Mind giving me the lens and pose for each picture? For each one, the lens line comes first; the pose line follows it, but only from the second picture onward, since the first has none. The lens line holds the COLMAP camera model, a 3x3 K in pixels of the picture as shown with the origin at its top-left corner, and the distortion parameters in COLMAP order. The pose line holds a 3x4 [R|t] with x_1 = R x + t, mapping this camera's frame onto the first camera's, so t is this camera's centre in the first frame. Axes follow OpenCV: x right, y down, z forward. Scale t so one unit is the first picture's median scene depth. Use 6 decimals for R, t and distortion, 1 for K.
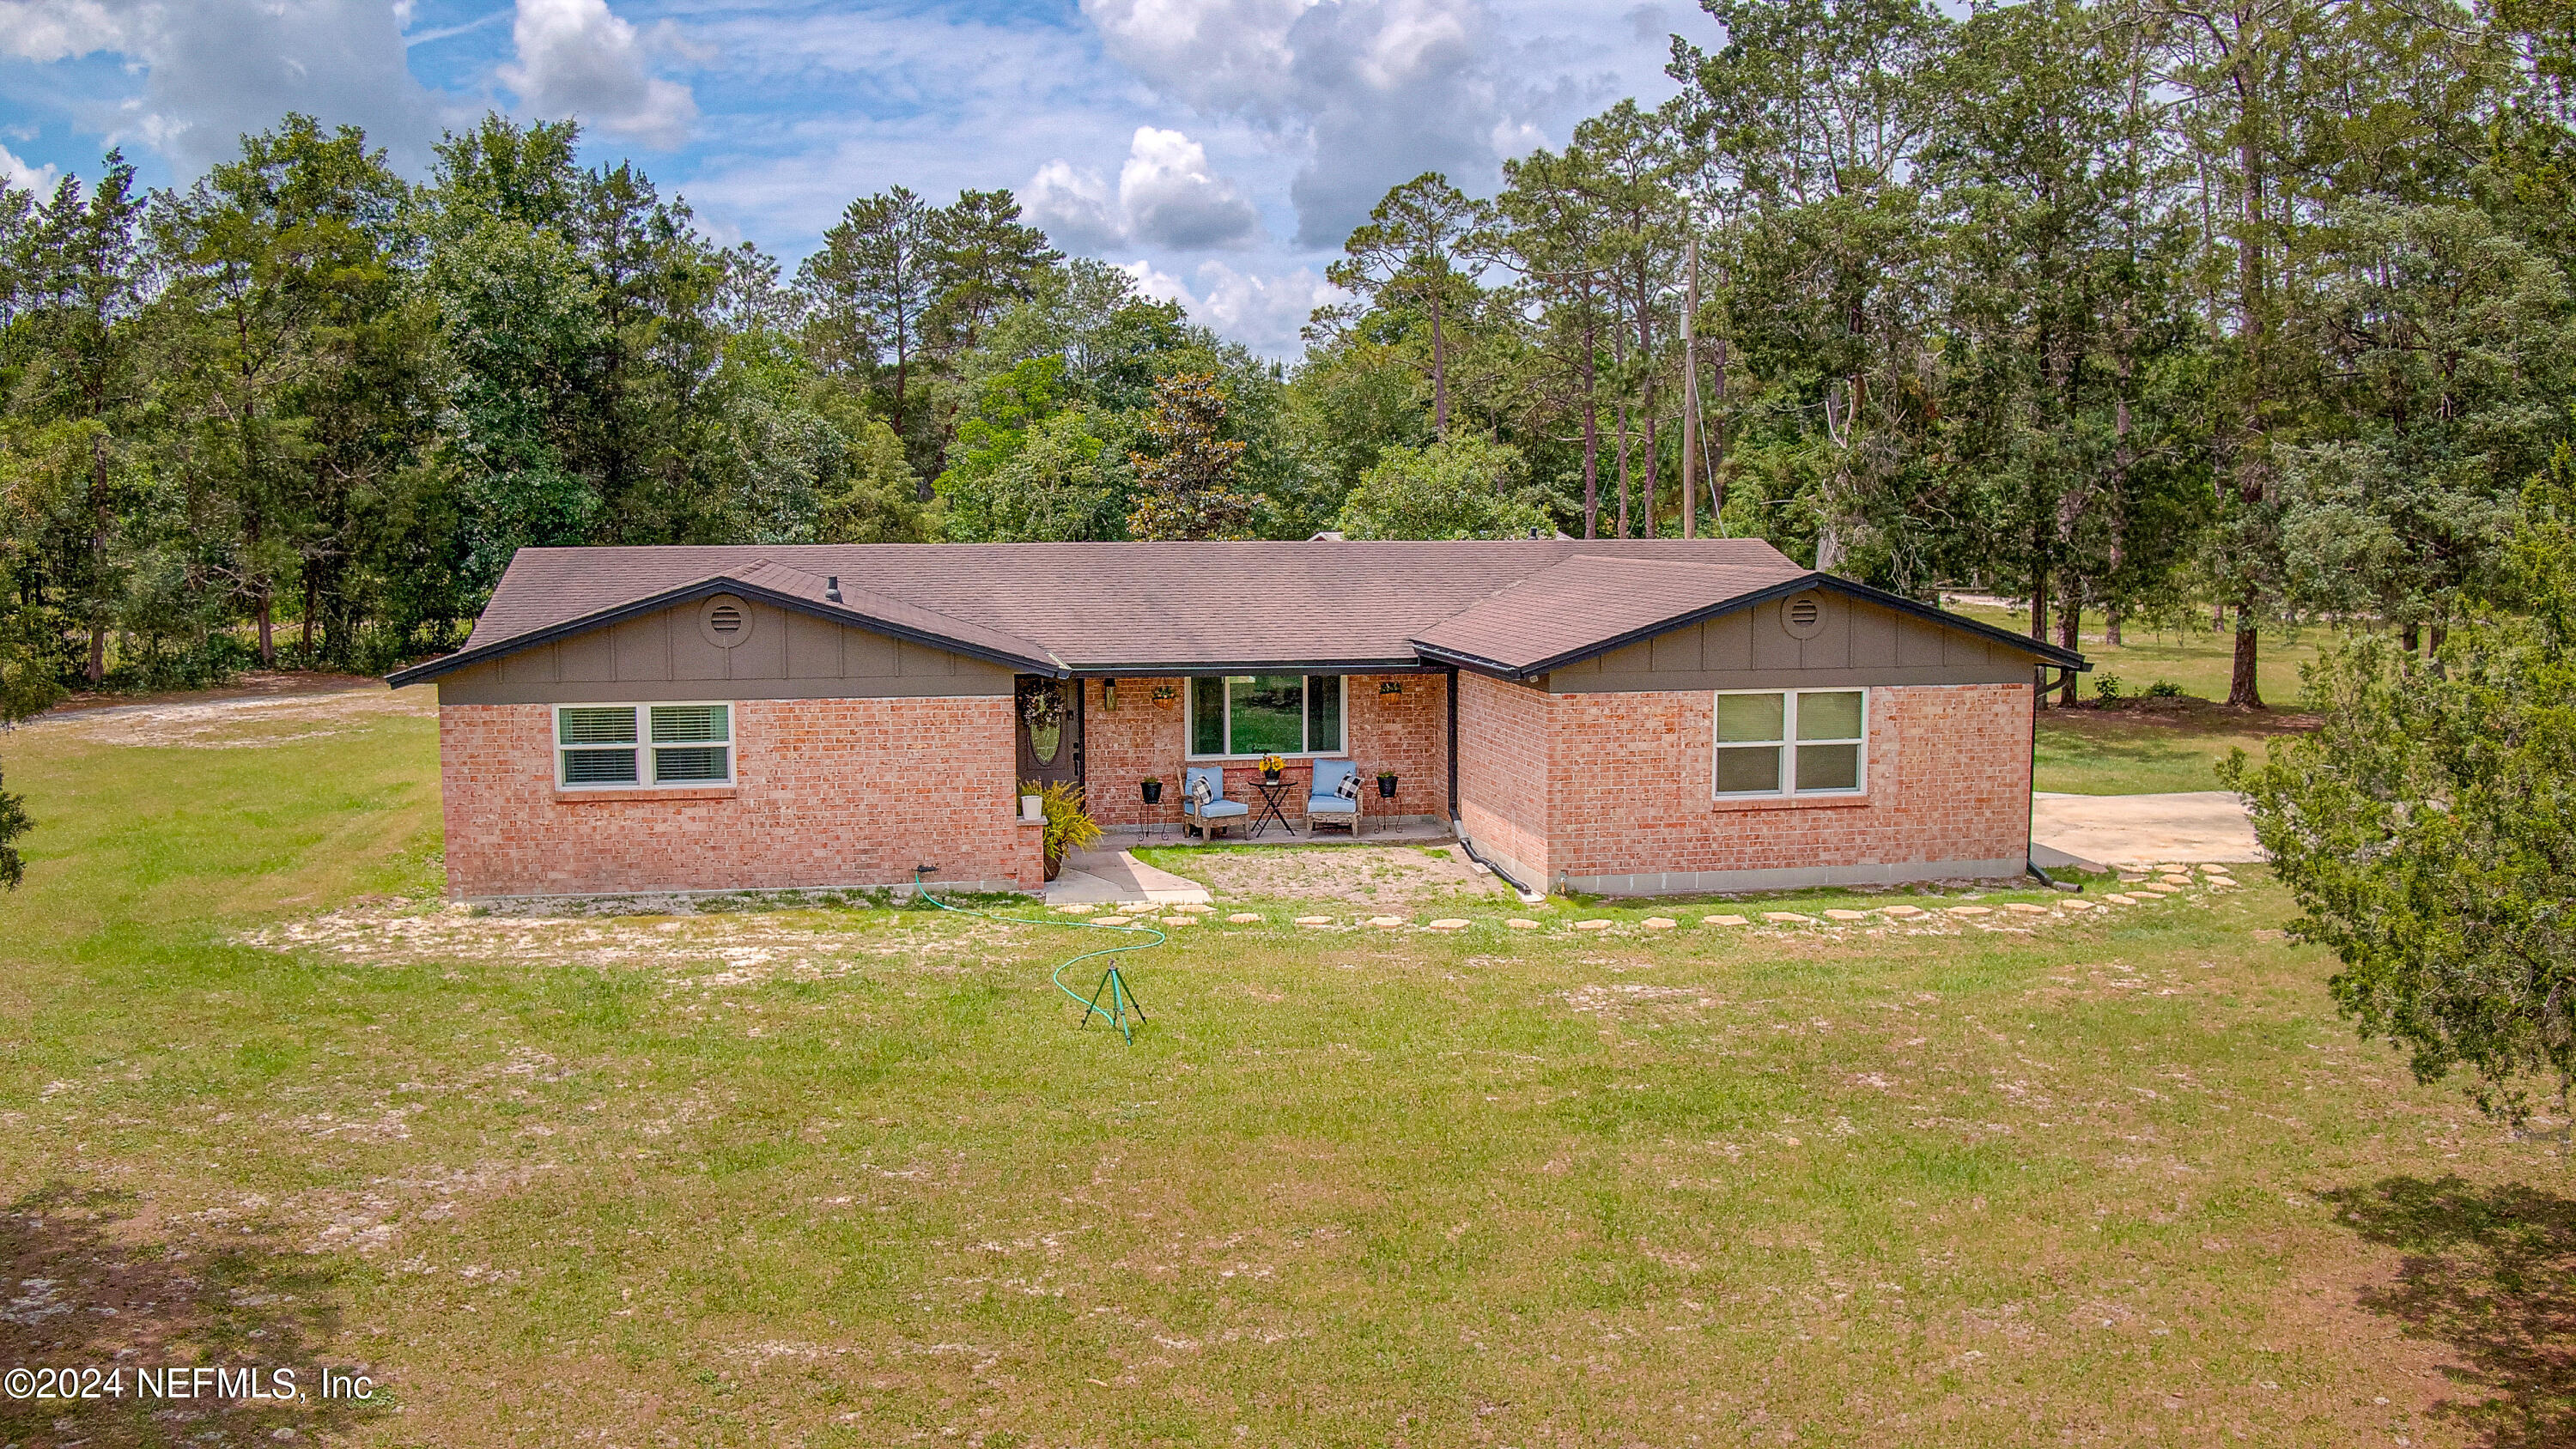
lens RADIAL K [[1966.9, 0, 1288.0], [0, 1966.9, 724.5], [0, 0, 1]] dist [-0.064232, -0.241307]
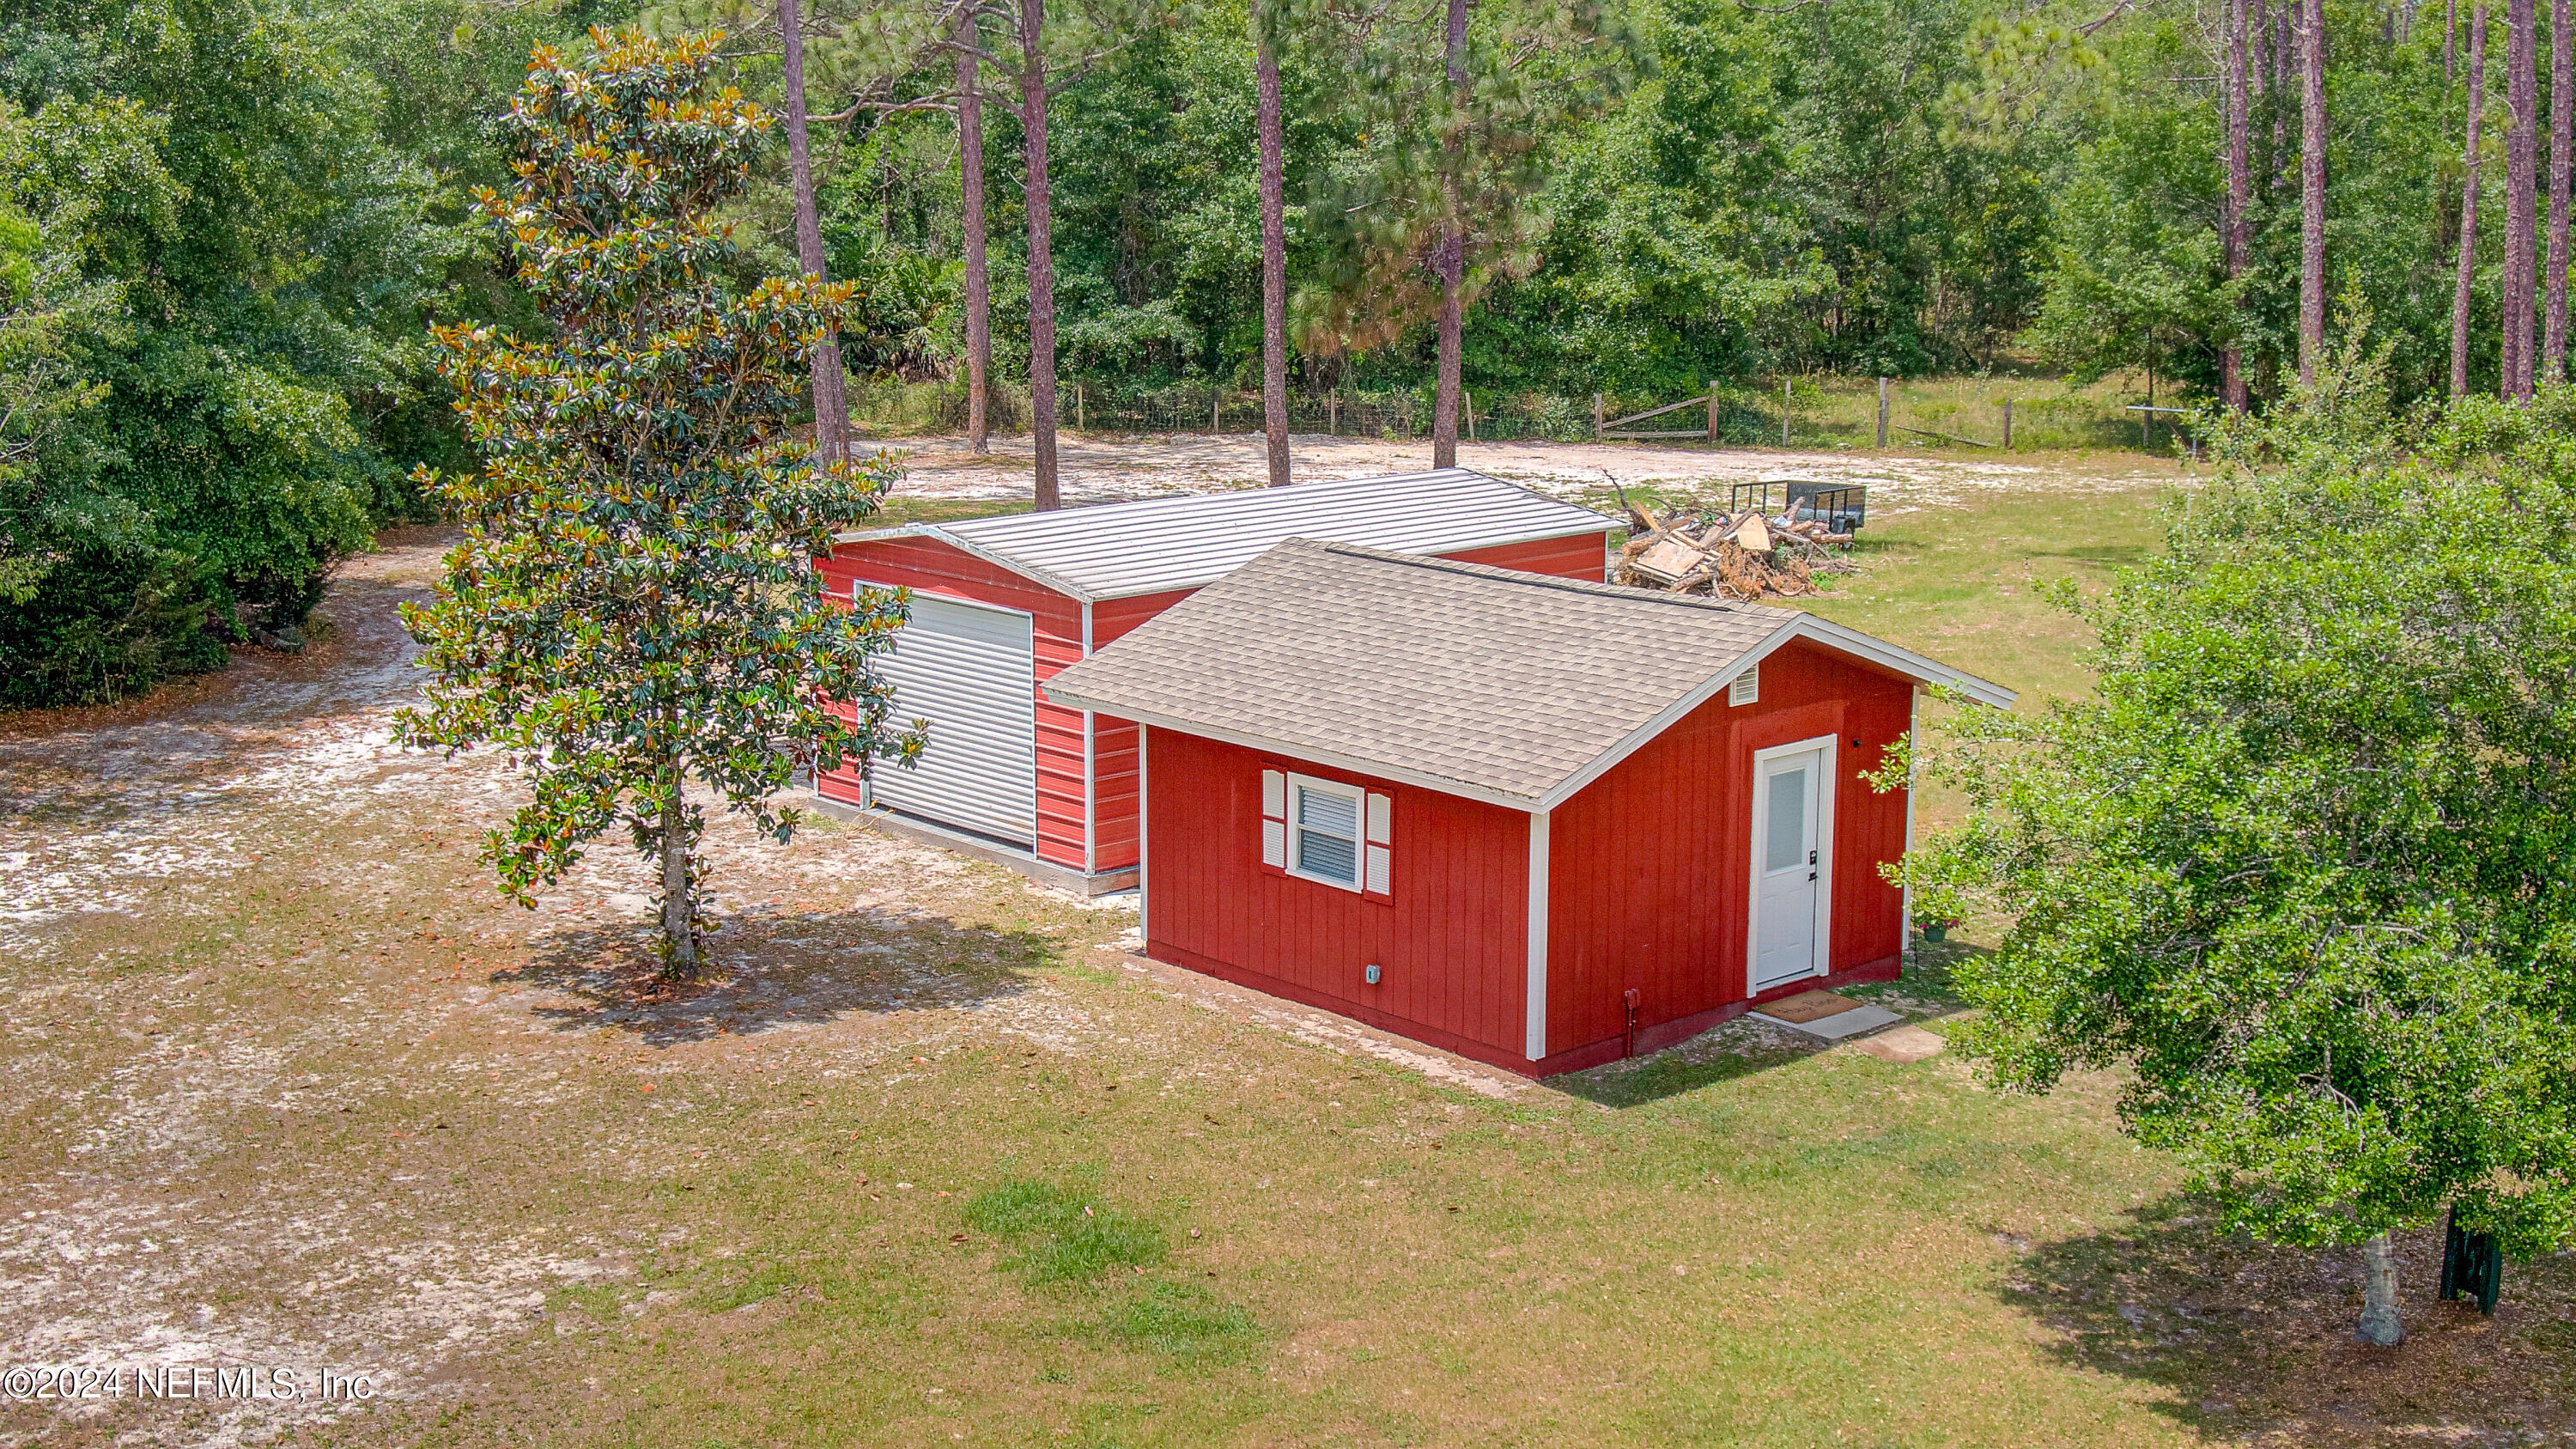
lens RADIAL K [[3072.1, 0, 1286.2], [0, 3072.1, 660.9], [0, 0, 1]] dist [0.024893, -0.693516]
pose [[0.869133, -0.086258, 0.486998, -0.512217], [0.056693, 0.995559, 0.075158, -0.313428], [-0.491318, -0.037713, 0.870163, 1.530422]]
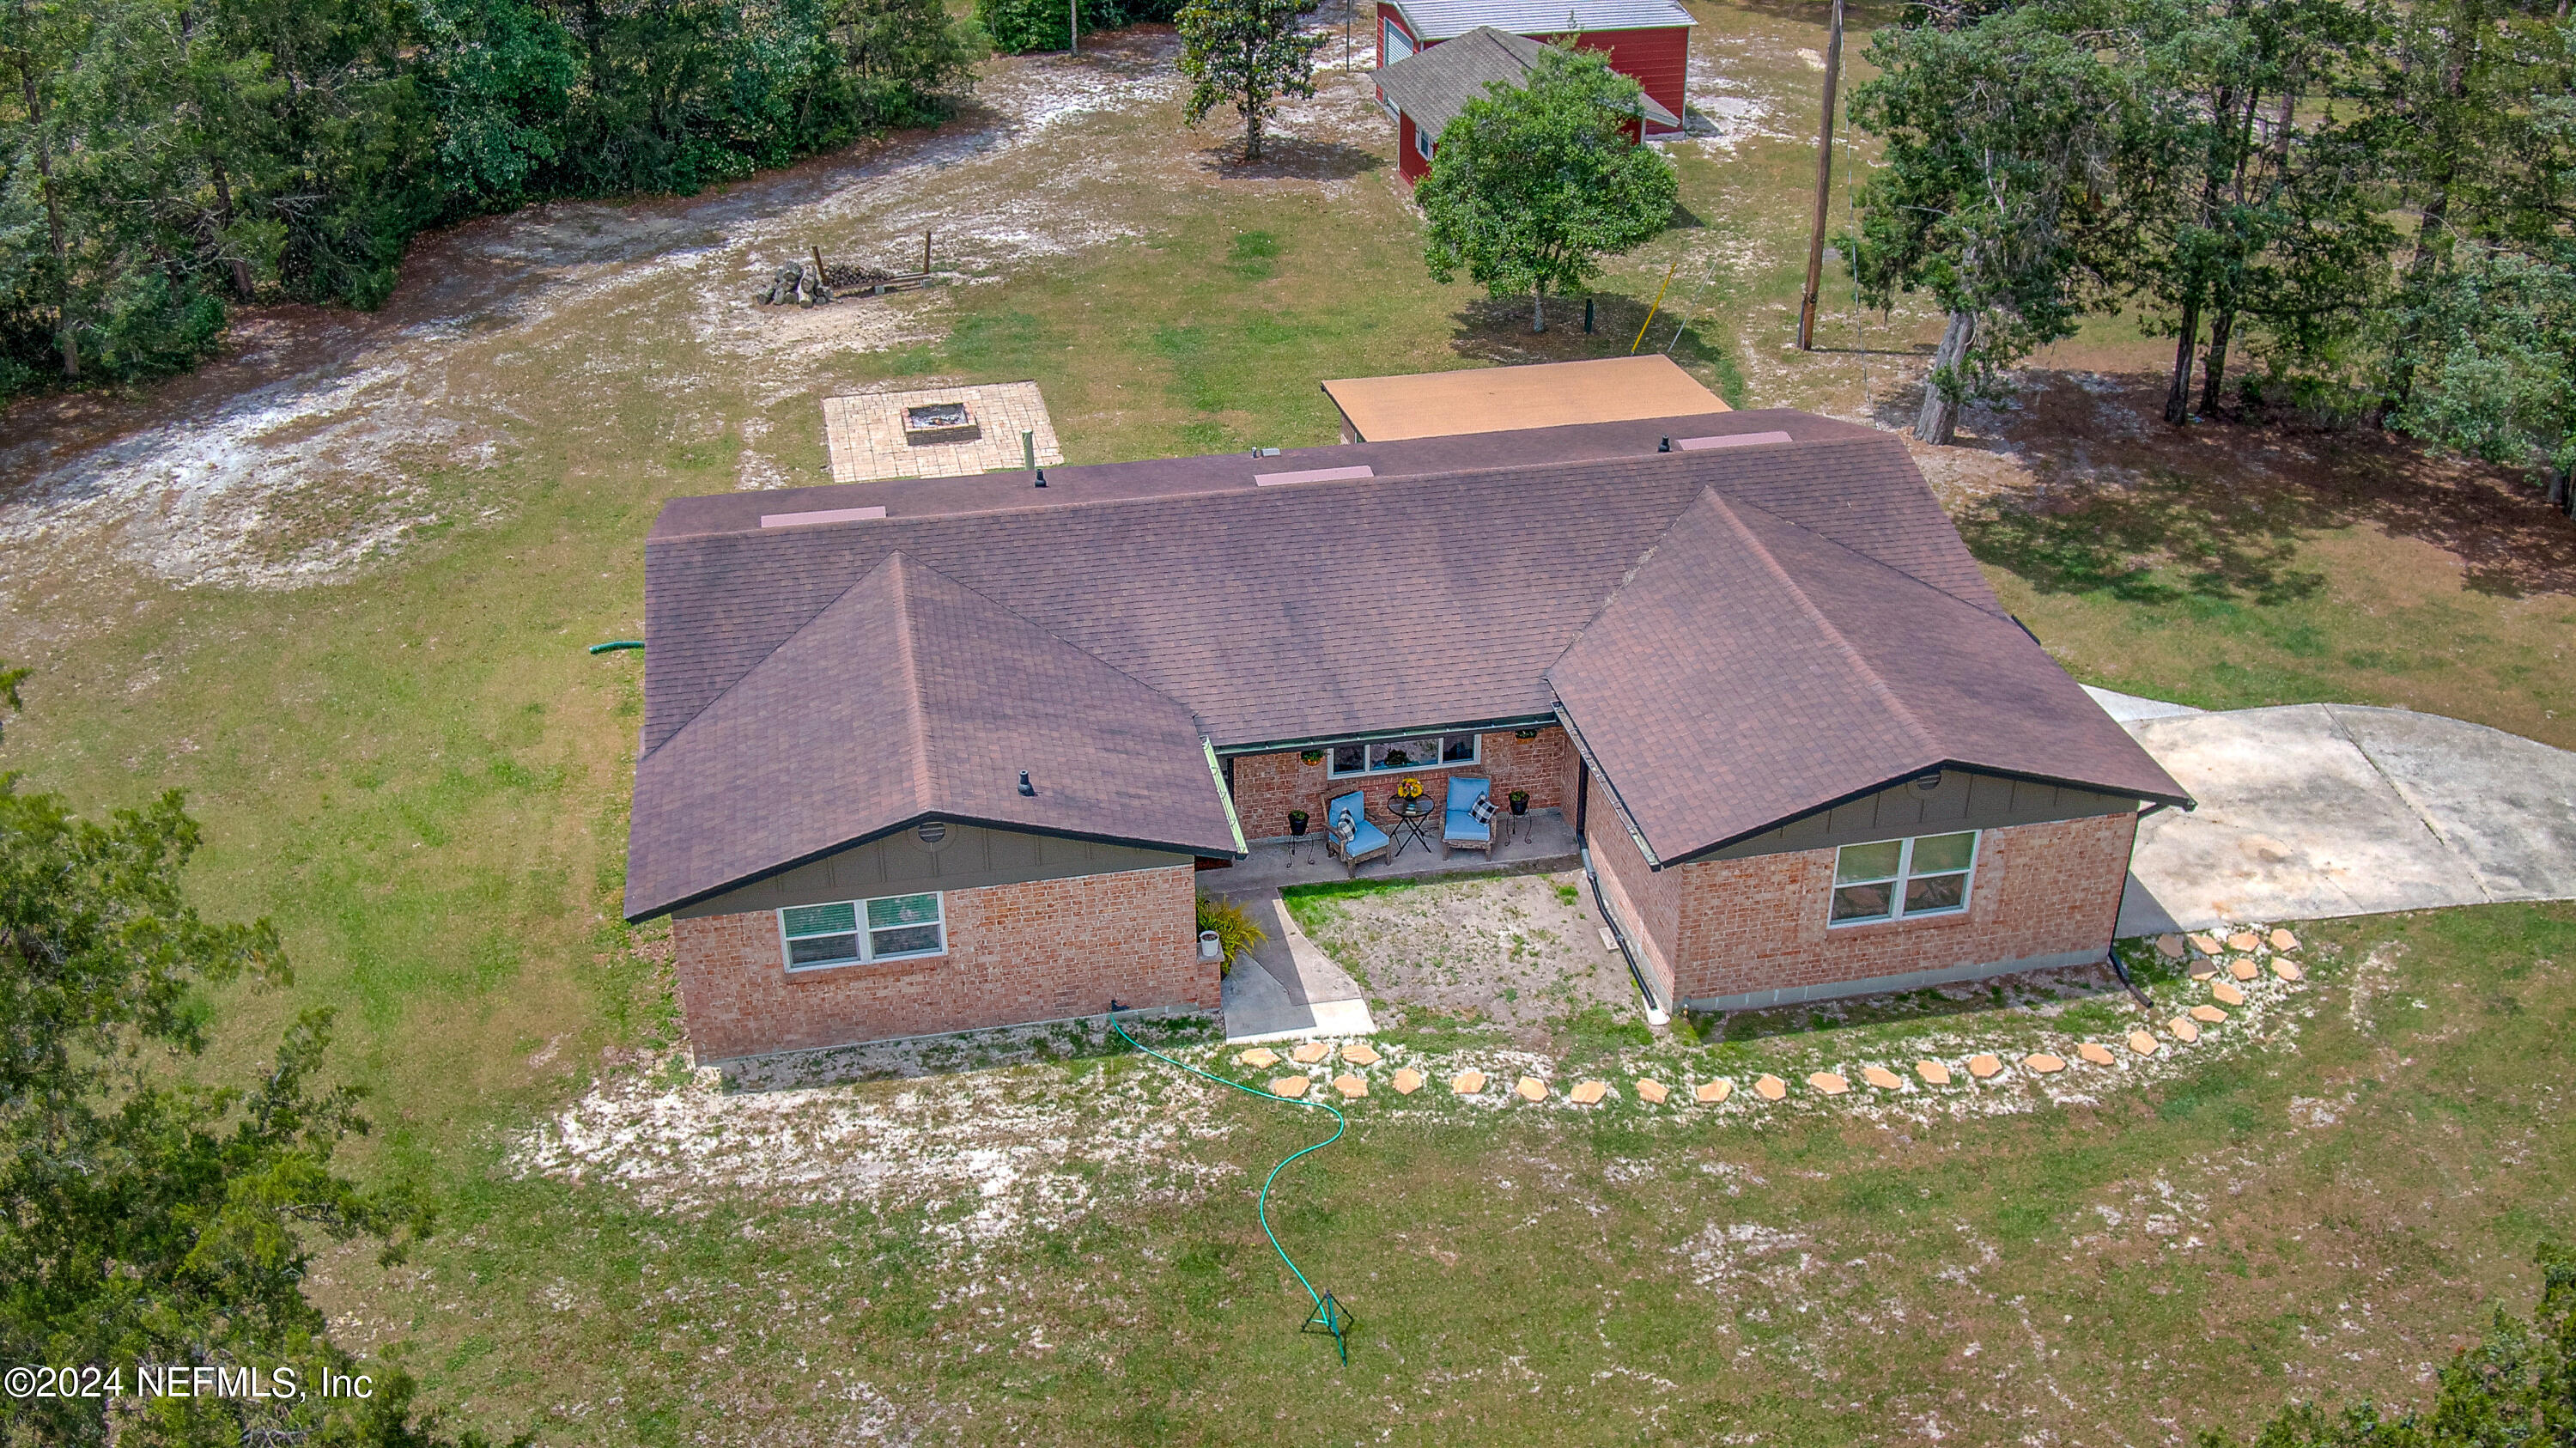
lens RADIAL K [[2284.9, 0, 1288.0], [0, 2284.9, 724.0], [0, 0, 1]] dist [0.004784, -0.417856]
pose [[0.999999, -0.001111, -0.000758, -0.084723], [0.001320, 0.919213, 0.393759, -0.573400], [0.000260, -0.393759, 0.919214, -0.132135]]
